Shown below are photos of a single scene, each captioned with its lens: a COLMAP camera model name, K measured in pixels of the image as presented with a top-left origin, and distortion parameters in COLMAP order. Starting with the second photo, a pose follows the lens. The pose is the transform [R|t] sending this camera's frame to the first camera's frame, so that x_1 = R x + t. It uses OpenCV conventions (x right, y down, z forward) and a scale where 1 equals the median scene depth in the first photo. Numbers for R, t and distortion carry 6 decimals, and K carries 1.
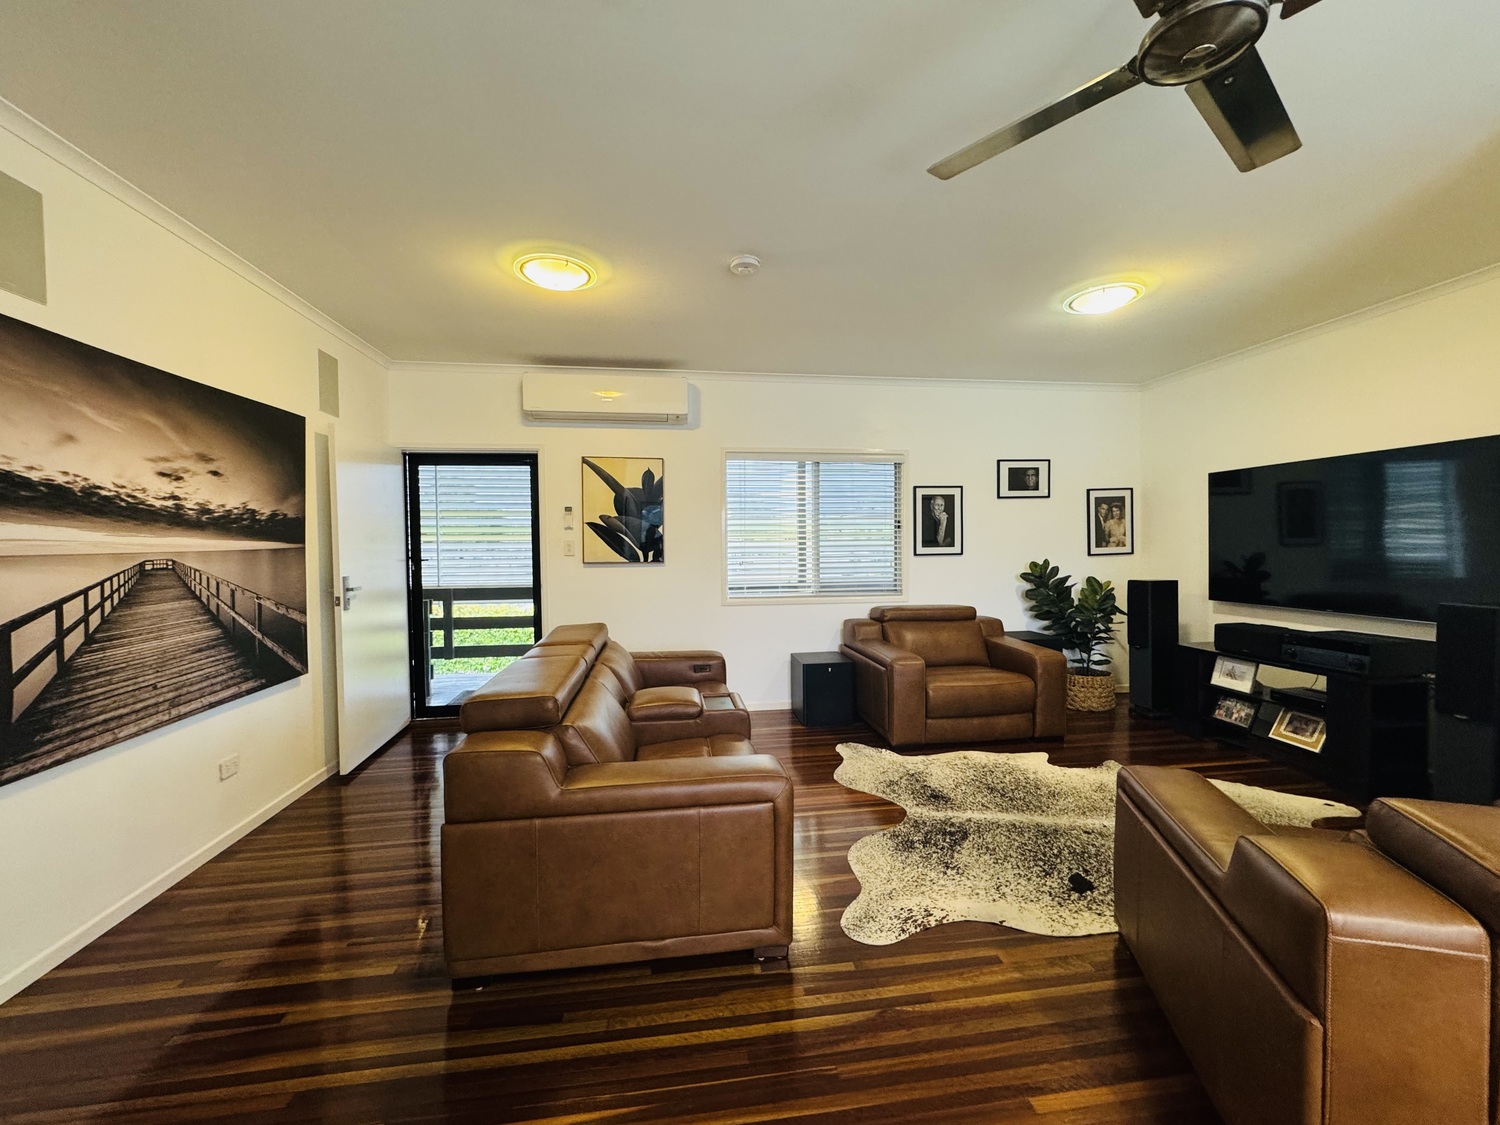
lens RADIAL K [[603.0, 0, 755.3], [0, 603.0, 551.1], [0, 0, 1]] dist [-0.001002, -0.000763]
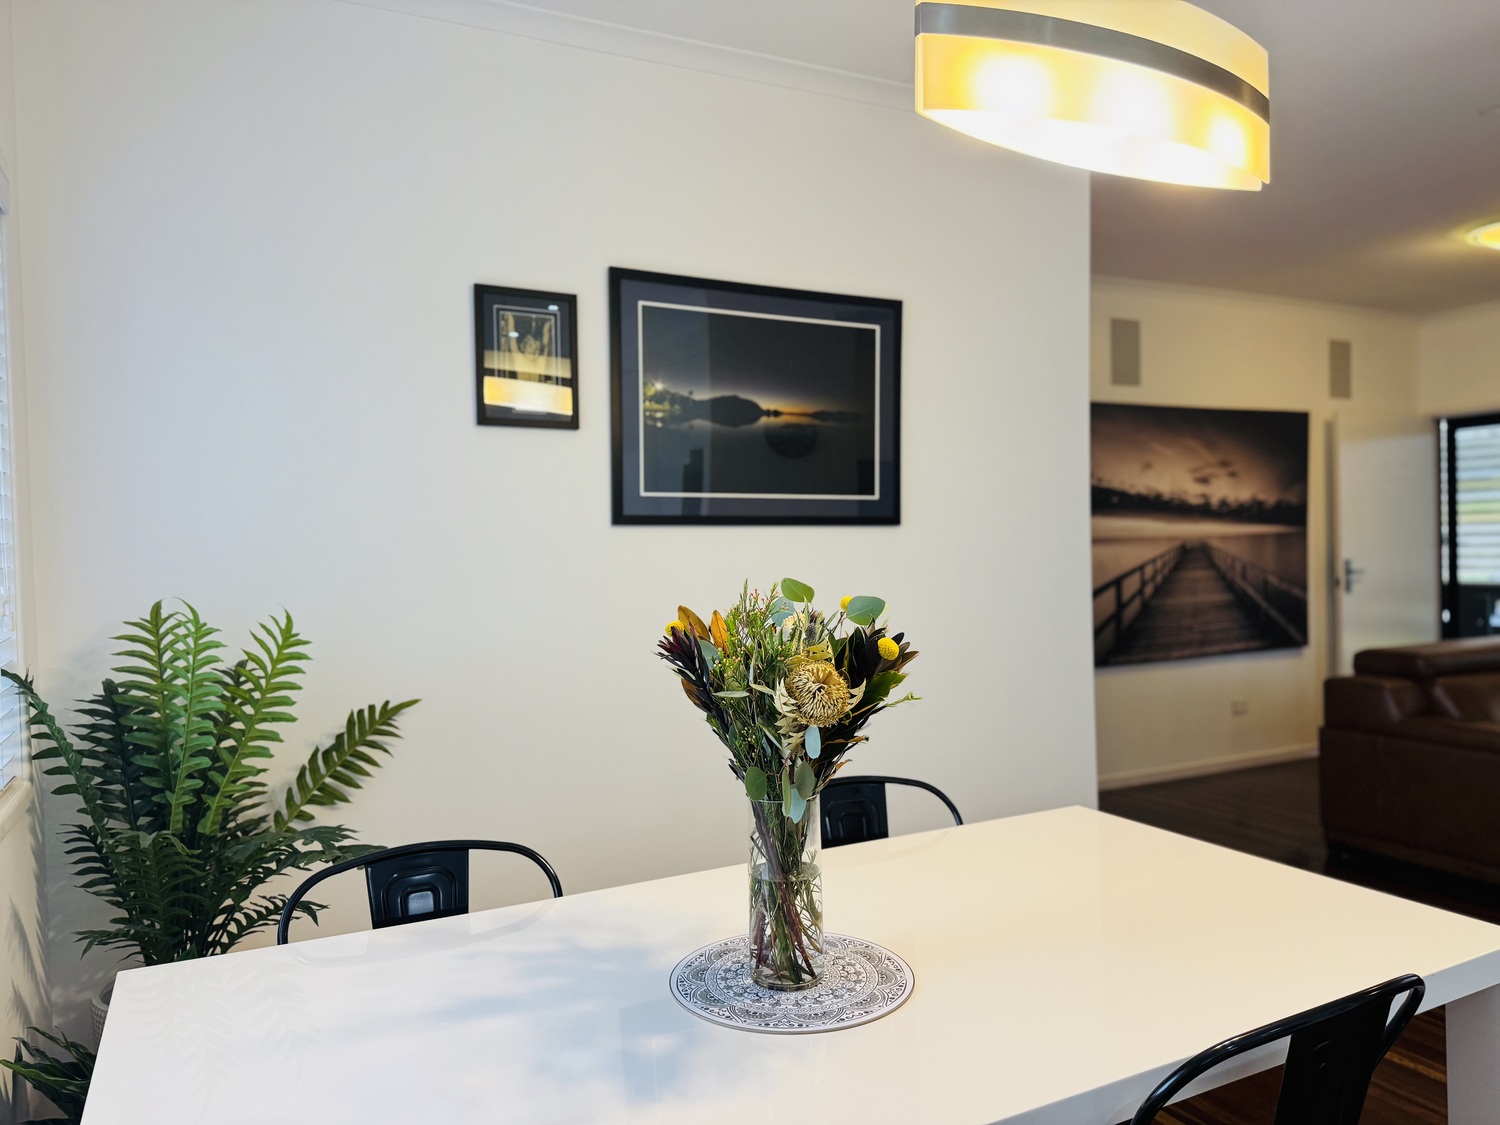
lens RADIAL K [[1053.4, 0, 752.1], [0, 1053.4, 560.4], [0, 0, 1]] dist [0.020886, -0.017603]
pose [[0.320755, 0.030597, -0.946668, 0.912839], [-0.000016, 0.999478, 0.032298, -0.017112], [0.947162, -0.010344, 0.320588, -0.696290]]
